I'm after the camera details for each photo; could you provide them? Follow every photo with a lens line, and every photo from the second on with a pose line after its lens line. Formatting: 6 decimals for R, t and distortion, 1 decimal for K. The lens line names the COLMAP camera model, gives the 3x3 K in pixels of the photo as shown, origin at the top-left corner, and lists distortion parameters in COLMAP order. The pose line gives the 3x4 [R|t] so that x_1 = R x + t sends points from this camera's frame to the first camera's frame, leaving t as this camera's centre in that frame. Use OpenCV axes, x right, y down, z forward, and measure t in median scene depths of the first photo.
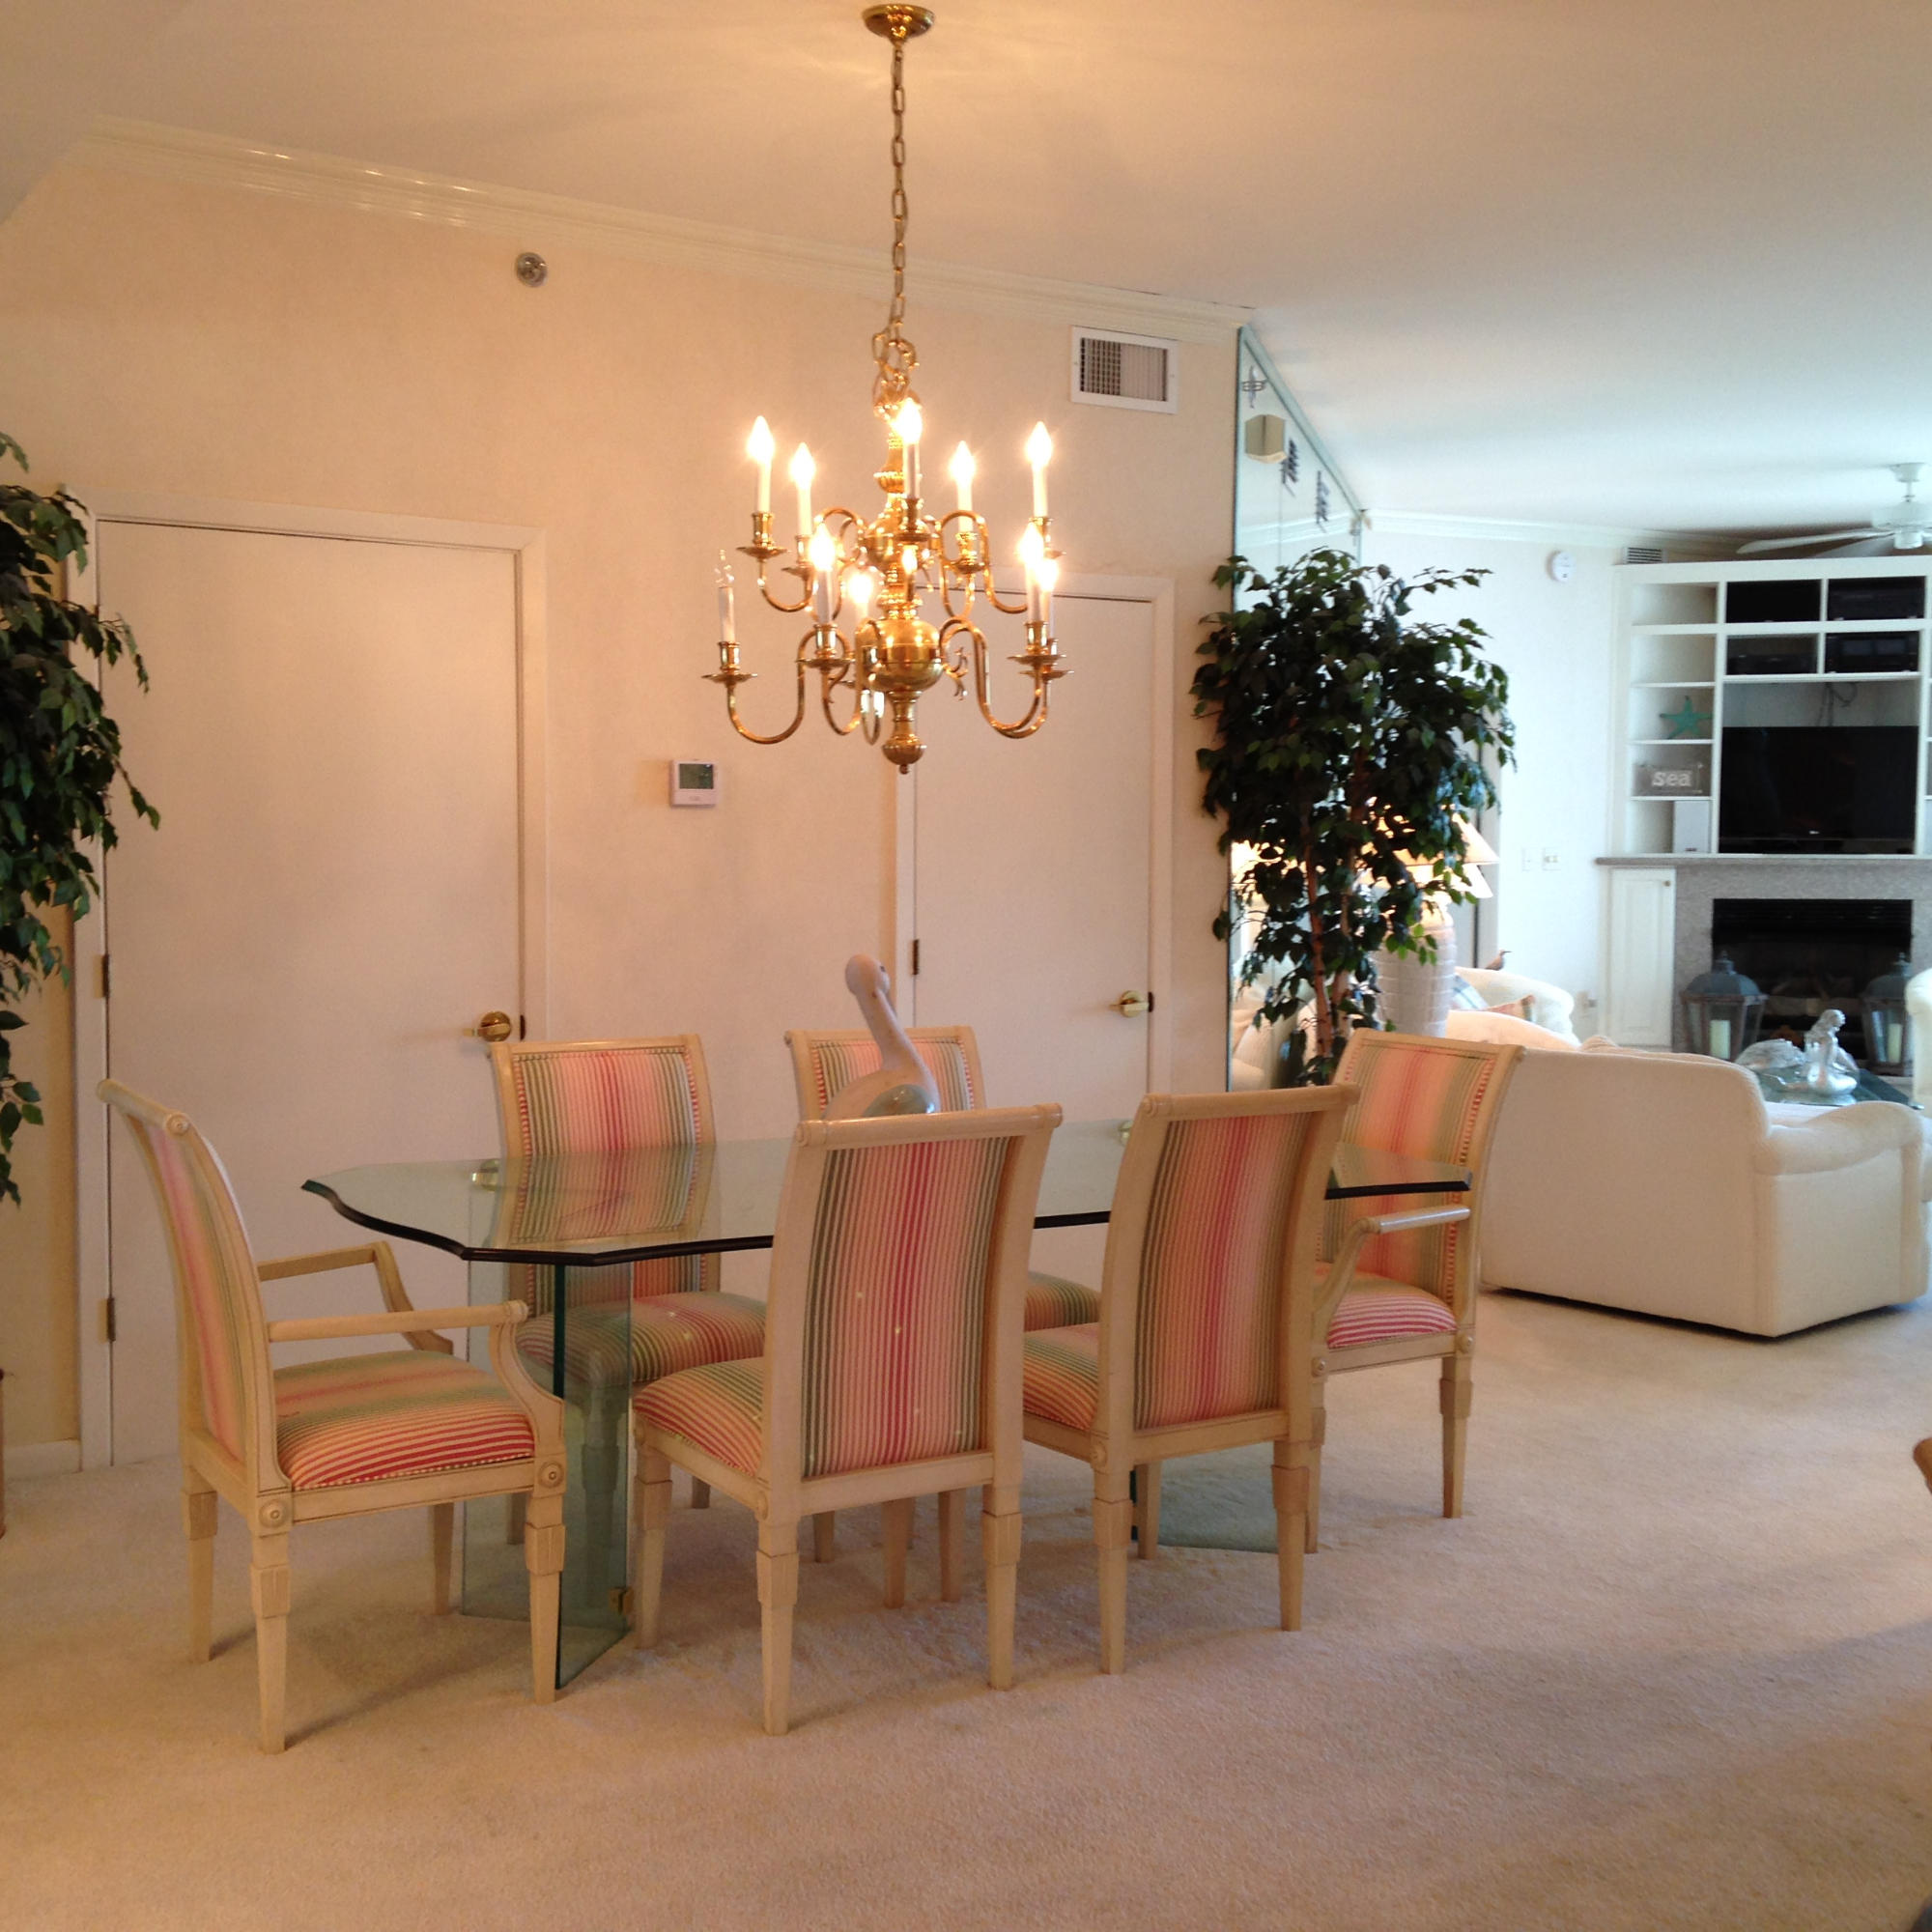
lens RADIAL K [[2366.2, 0, 963.0], [0, 2366.2, 972.5], [0, 0, 1]] dist [0.156119, 0.000000]
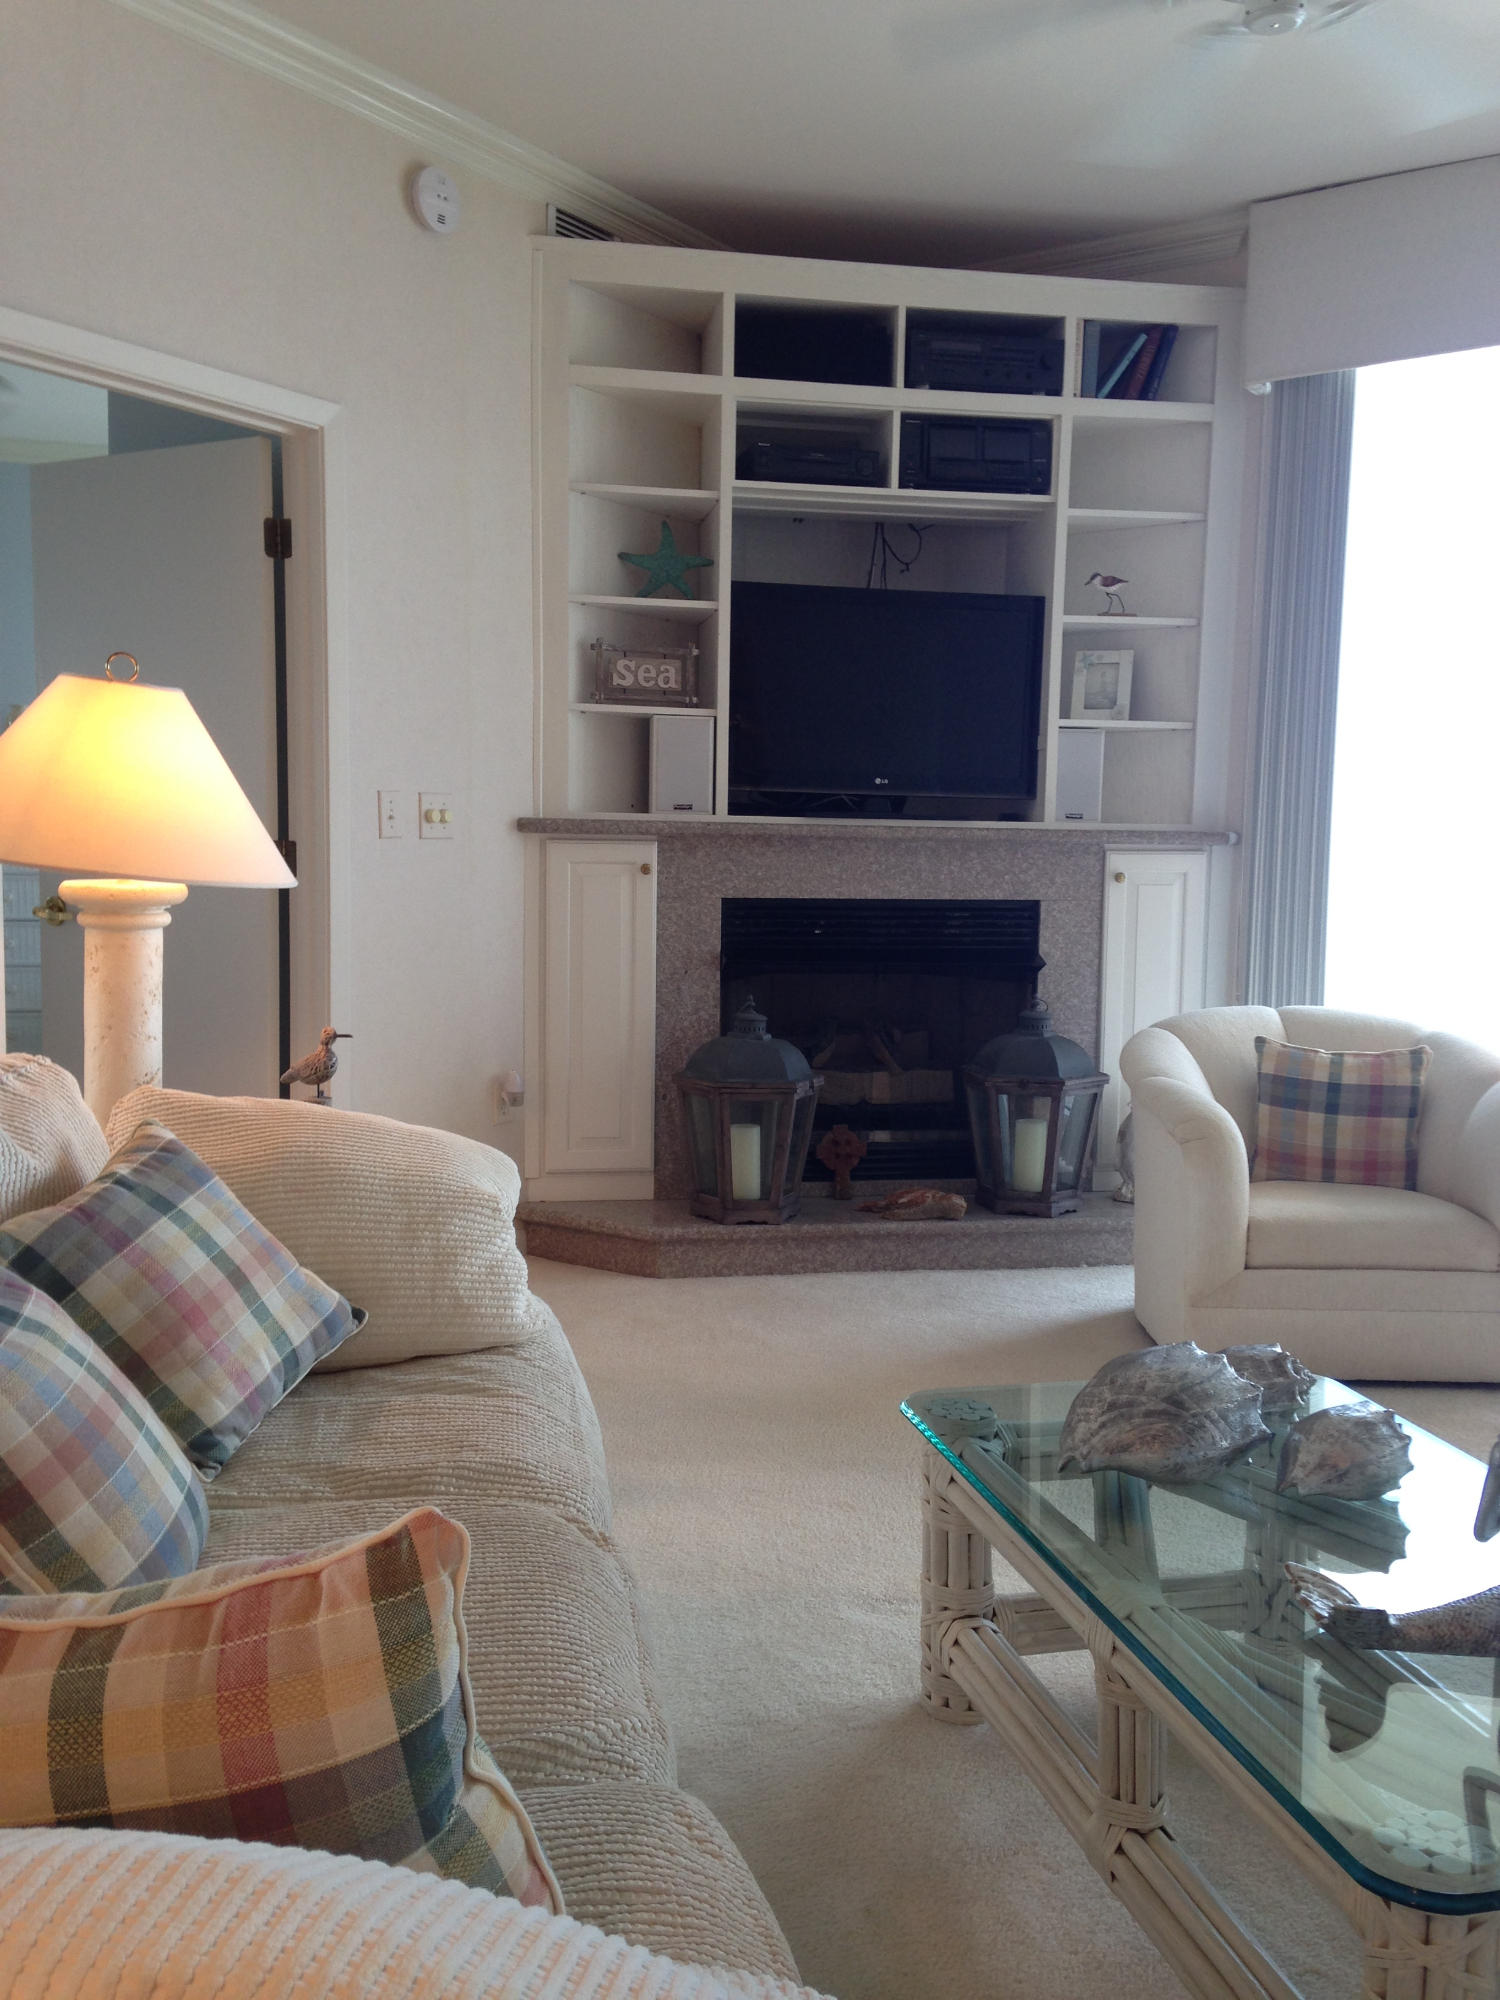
lens RADIAL K [[1778.8, 0, 750.9], [0, 1778.8, 1007.1], [0, 0, 1]] dist [0.168440, -0.246634]
pose [[0.907967, -0.025594, 0.418260, 0.148198], [0.012768, 0.999359, 0.033437, -0.019367], [-0.418848, -0.025019, 0.907712, 0.628984]]
